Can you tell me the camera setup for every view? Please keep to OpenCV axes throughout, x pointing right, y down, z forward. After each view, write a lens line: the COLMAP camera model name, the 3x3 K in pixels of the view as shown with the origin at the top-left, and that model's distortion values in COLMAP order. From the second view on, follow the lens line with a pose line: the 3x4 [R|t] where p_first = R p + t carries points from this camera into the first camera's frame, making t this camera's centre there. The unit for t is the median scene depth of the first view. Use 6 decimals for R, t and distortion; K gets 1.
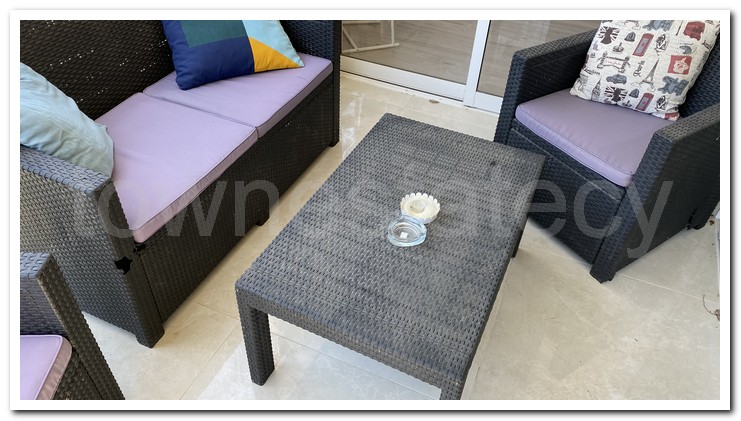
lens RADIAL K [[540.1, 0, 366.3], [0, 540.1, 210.3], [0, 0, 1]] dist [0.064186, -0.080860]
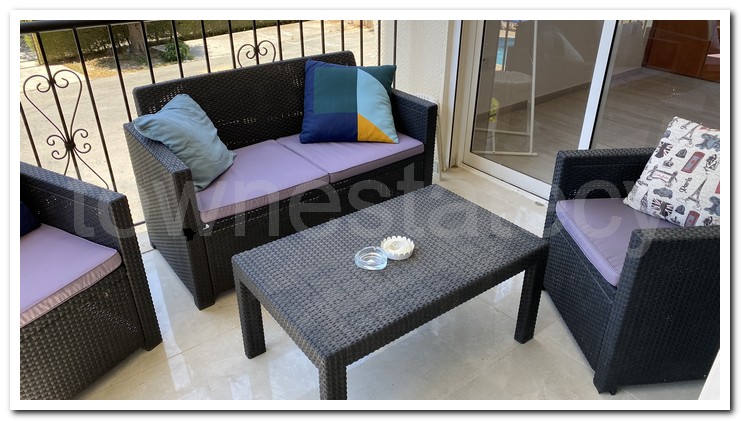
lens RADIAL K [[540.1, 0, 366.3], [0, 540.1, 210.3], [0, 0, 1]] dist [0.064186, -0.080860]
pose [[0.874043, 0.193008, -0.445866, 0.438258], [-0.286794, 0.945724, -0.152822, 0.094585], [0.392170, 0.261445, 0.881958, -0.070363]]
